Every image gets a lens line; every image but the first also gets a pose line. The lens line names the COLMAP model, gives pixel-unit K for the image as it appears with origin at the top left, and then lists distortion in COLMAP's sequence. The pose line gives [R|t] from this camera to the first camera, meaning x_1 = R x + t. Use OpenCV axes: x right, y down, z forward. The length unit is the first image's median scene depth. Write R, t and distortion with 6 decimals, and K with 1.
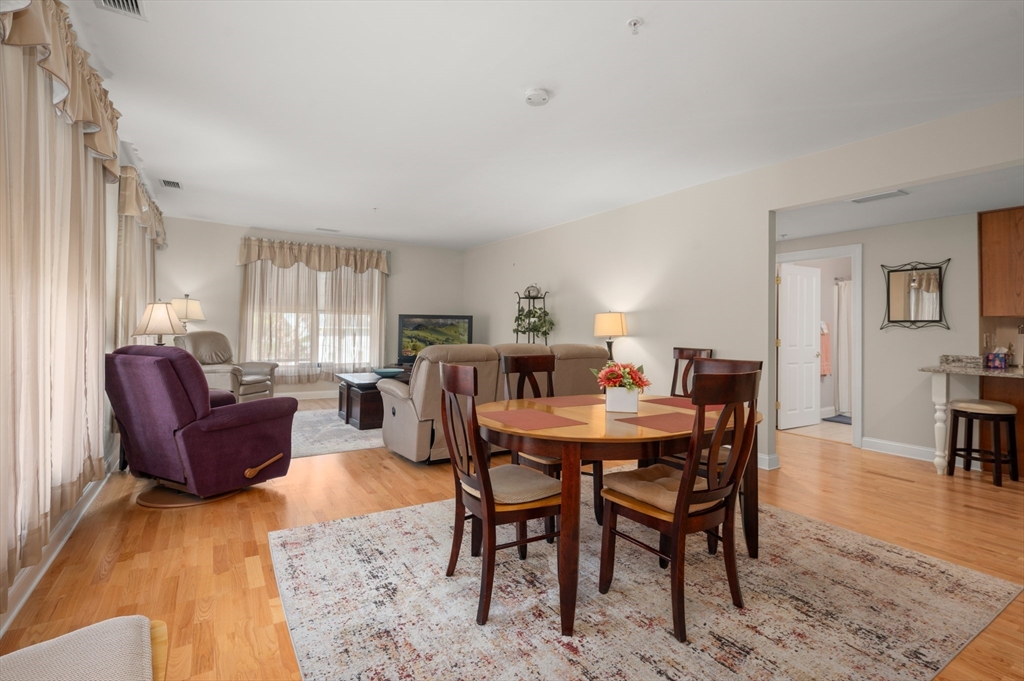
lens RADIAL K [[477.7, 0, 515.9], [0, 477.7, 324.8], [0, 0, 1]] dist [0.002380, -0.000454]
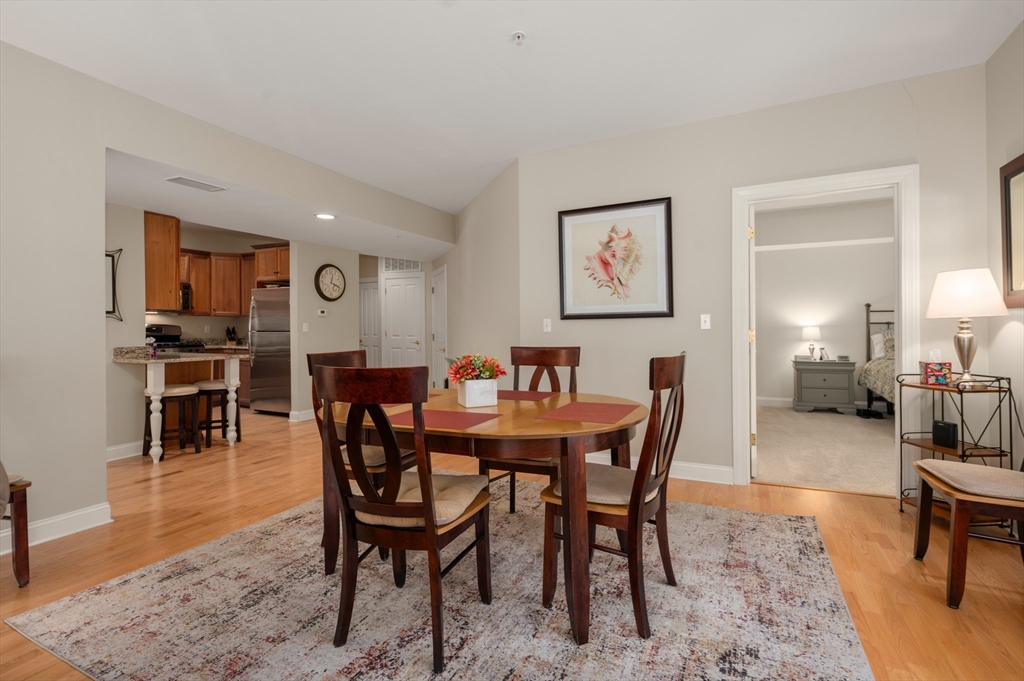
lens RADIAL K [[477.7, 0, 522.7], [0, 477.7, 322.4], [0, 0, 1]] dist [0.002380, -0.000454]
pose [[-0.537321, 0.002323, 0.843375, -0.230746], [-0.004681, 0.999973, -0.005737, 0.009338], [-0.843365, -0.007031, -0.537295, 0.536220]]
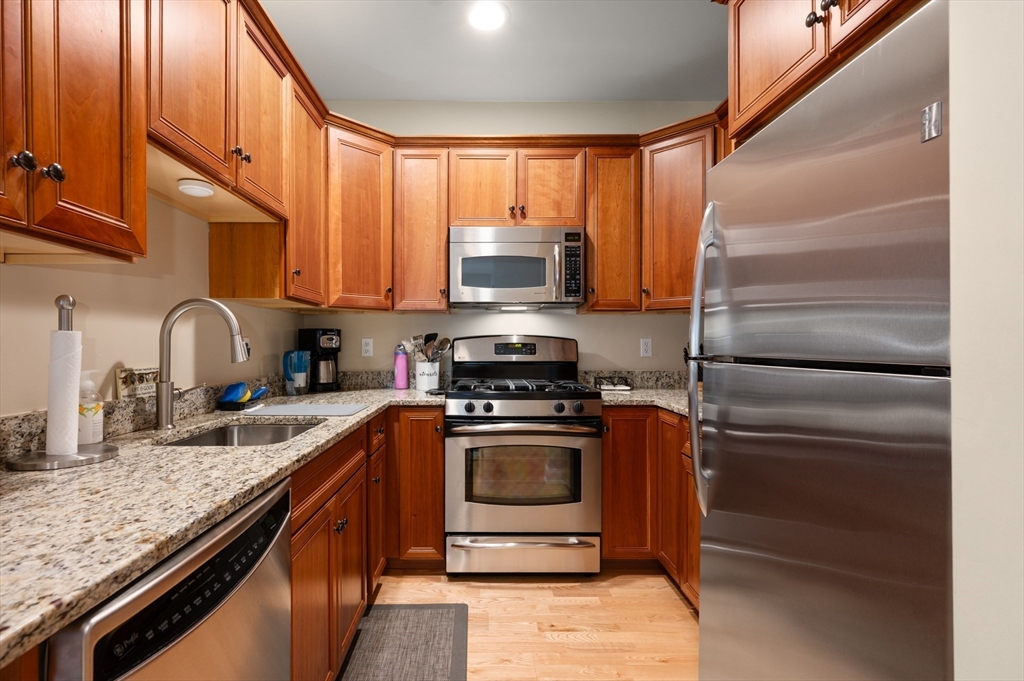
lens RADIAL K [[498.9, 0, 487.4], [0, 498.9, 347.5], [0, 0, 1]] dist [0.005308, -0.002987]
pose [[0.533025, -0.008259, 0.846059, 0.615484], [0.001665, 0.999961, 0.008713, 0.016877], [-0.846098, -0.003236, 0.533018, 0.442417]]
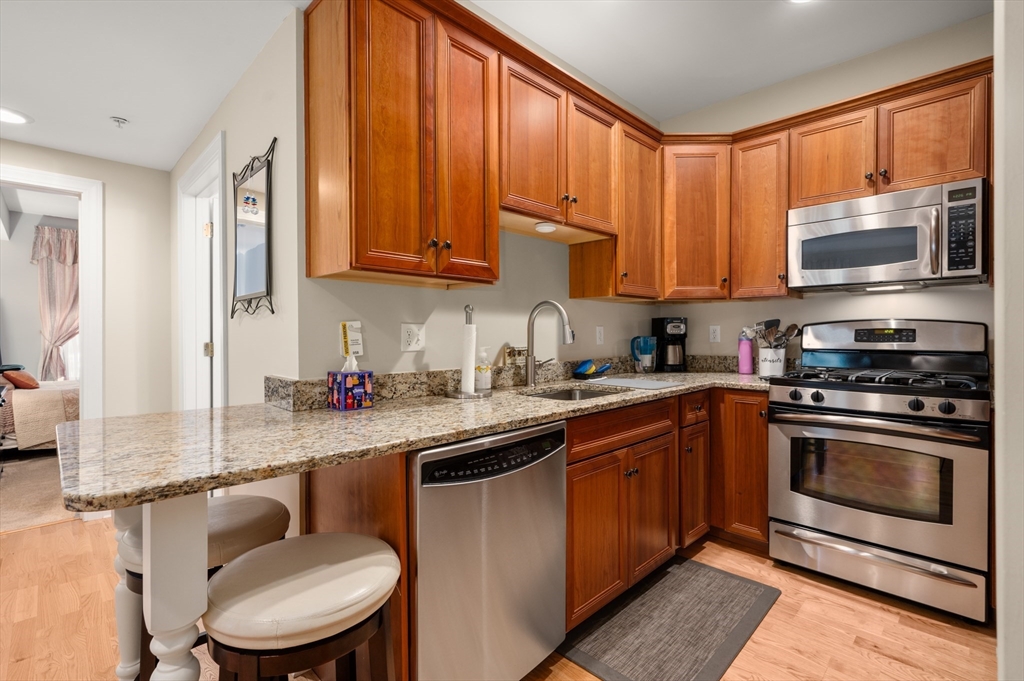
lens RADIAL K [[477.7, 0, 505.9], [0, 477.7, 334.8], [0, 0, 1]] dist [0.002380, -0.000454]
pose [[0.978285, -0.008575, 0.207087, 0.642828], [0.007393, 0.999952, 0.006478, 0.017088], [-0.207133, -0.004806, 0.978301, 0.363454]]
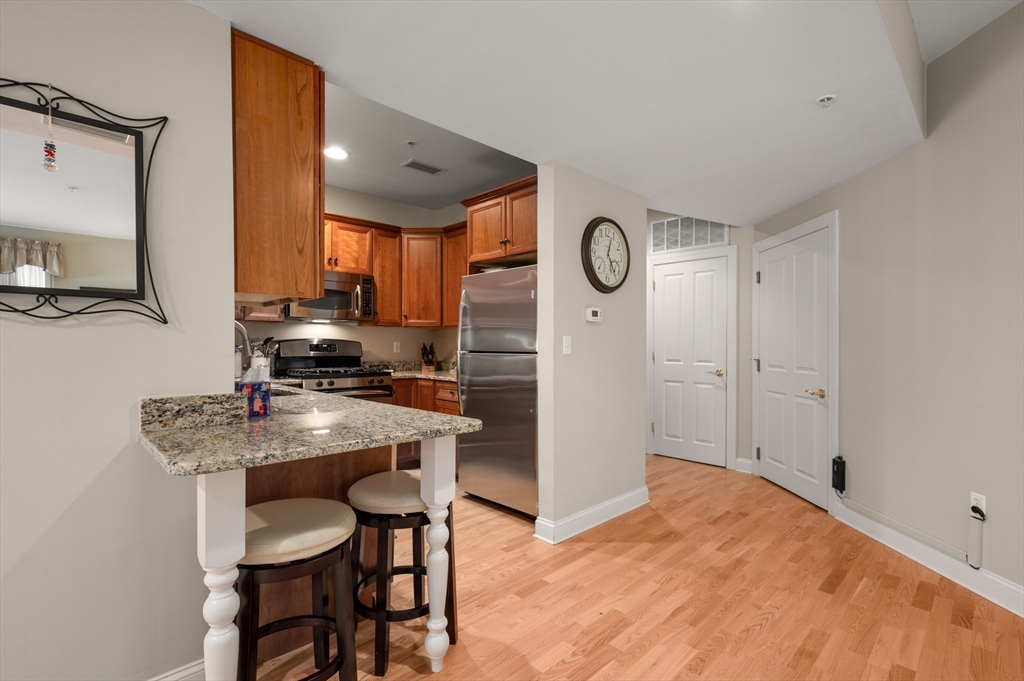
lens RADIAL K [[477.7, 0, 516.1], [0, 477.7, 344.6], [0, 0, 1]] dist [0.002380, -0.000454]
pose [[-0.206990, -0.003154, 0.978338, 0.333135], [-0.008105, 0.999966, 0.001509, 0.014471], [-0.978310, -0.007617, -0.207008, 0.530575]]
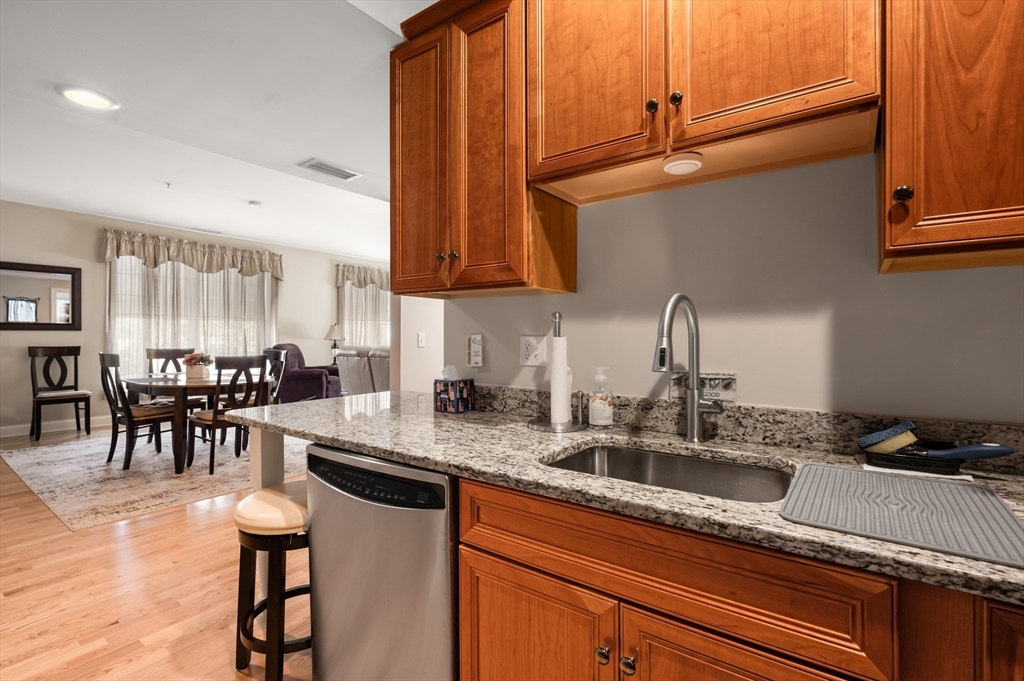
lens RADIAL K [[477.7, 0, 515.2], [0, 477.7, 331.4], [0, 0, 1]] dist [0.002380, -0.000454]
pose [[0.346462, -0.015081, -0.937943, 0.881084], [0.006296, 0.999886, -0.013751, 0.013136], [0.938043, -0.001141, 0.346518, 0.548784]]
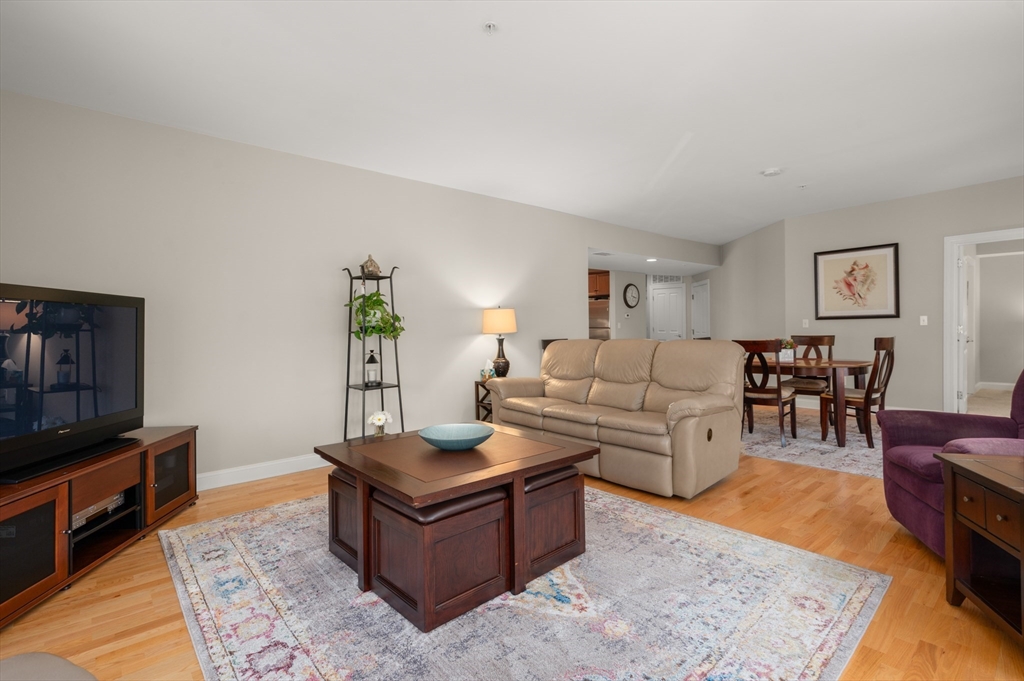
lens RADIAL K [[477.7, 0, 514.1], [0, 477.7, 330.9], [0, 0, 1]] dist [0.002380, -0.000454]
pose [[-0.144774, -0.020684, 0.989249, -0.616795], [0.006303, 0.999742, 0.021825, -0.000145], [-0.989445, 0.009395, -0.144606, 0.913430]]
